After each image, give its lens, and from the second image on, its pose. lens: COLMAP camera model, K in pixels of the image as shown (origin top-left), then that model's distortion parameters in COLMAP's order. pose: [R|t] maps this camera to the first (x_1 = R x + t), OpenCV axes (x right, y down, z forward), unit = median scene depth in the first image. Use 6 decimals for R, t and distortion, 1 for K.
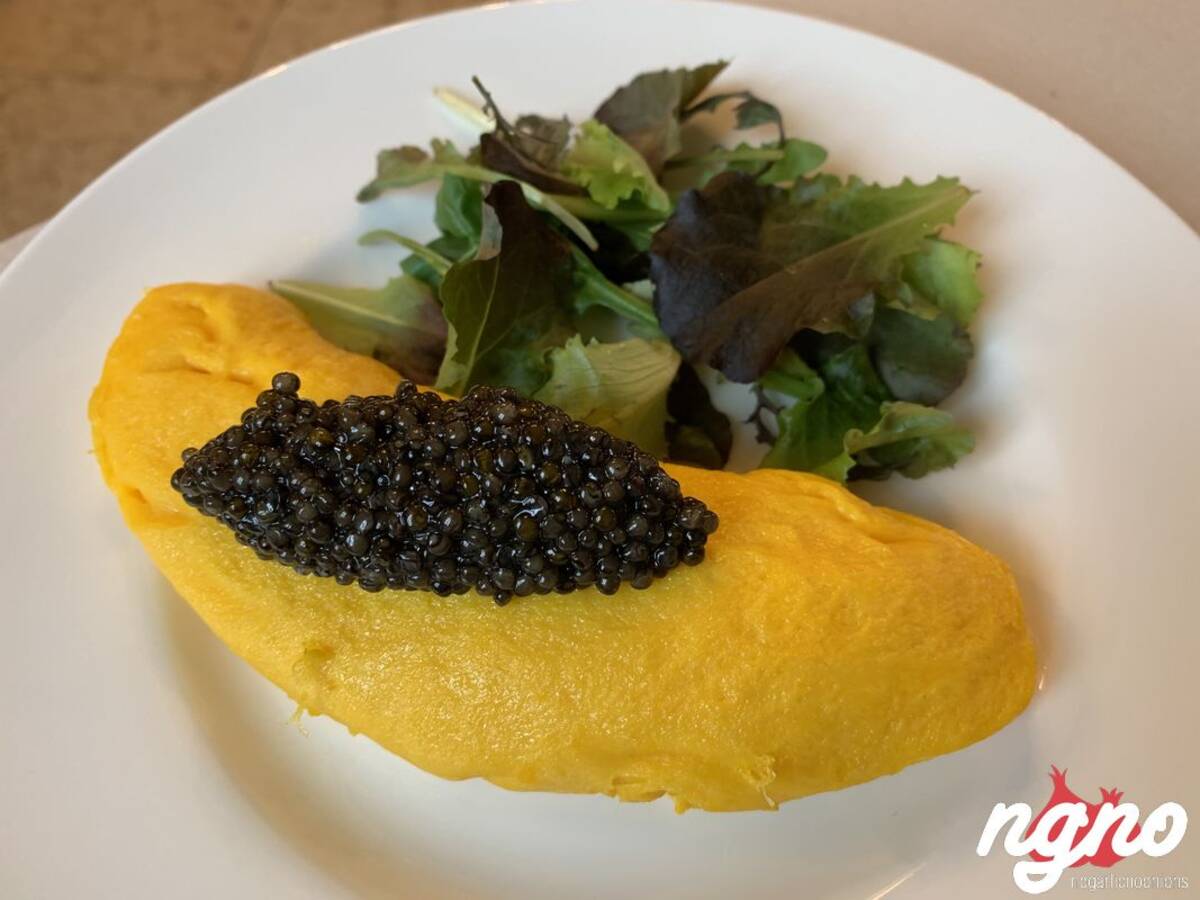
lens RADIAL K [[909.0, 0, 593.0], [0, 909.0, 450.8], [0, 0, 1]] dist [0.091190, -0.265837]
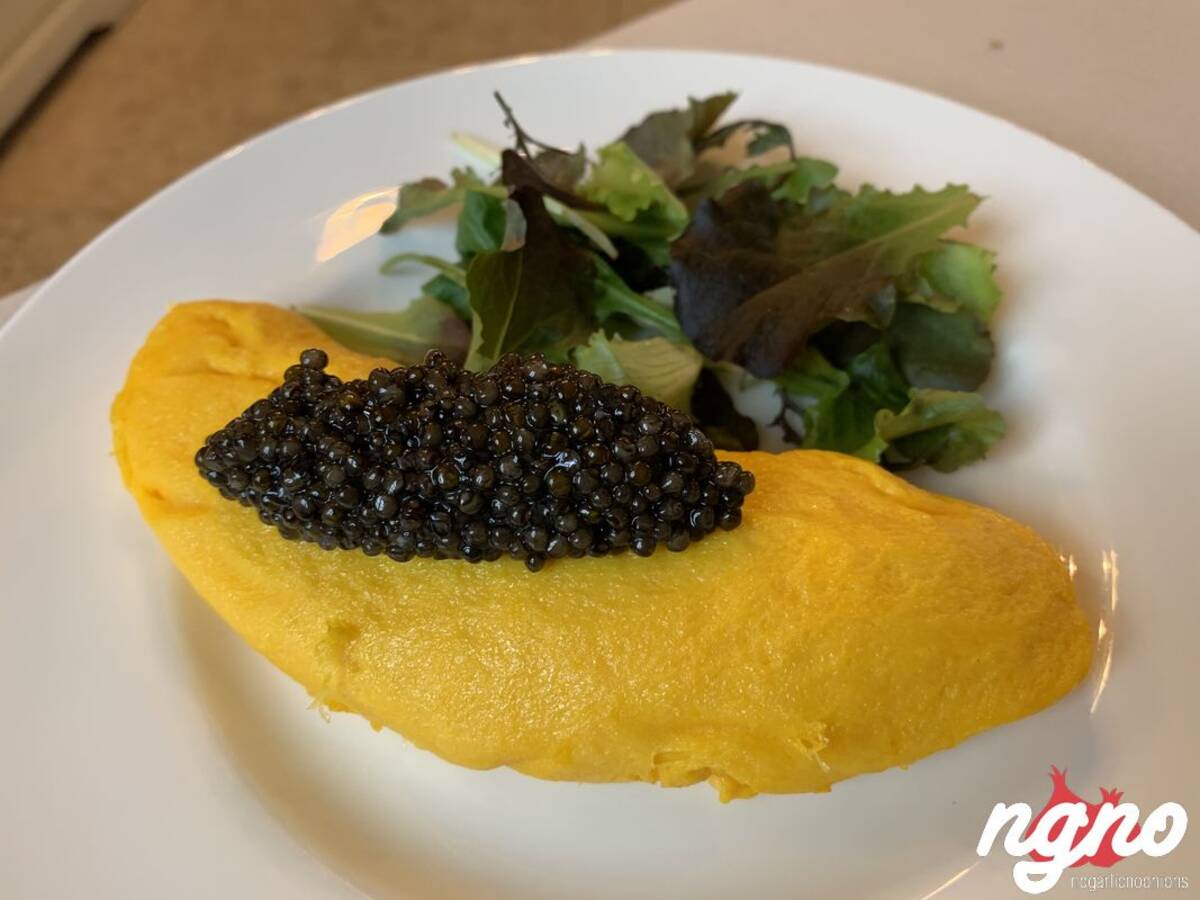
lens RADIAL K [[912.3, 0, 594.9], [0, 912.3, 454.0], [0, 0, 1]] dist [0.115452, -0.353545]
pose [[0.999785, -0.020734, -0.000890, -0.030018], [0.020445, 0.991407, -0.129202, 0.161090], [0.003561, 0.129156, 0.991618, 0.020606]]
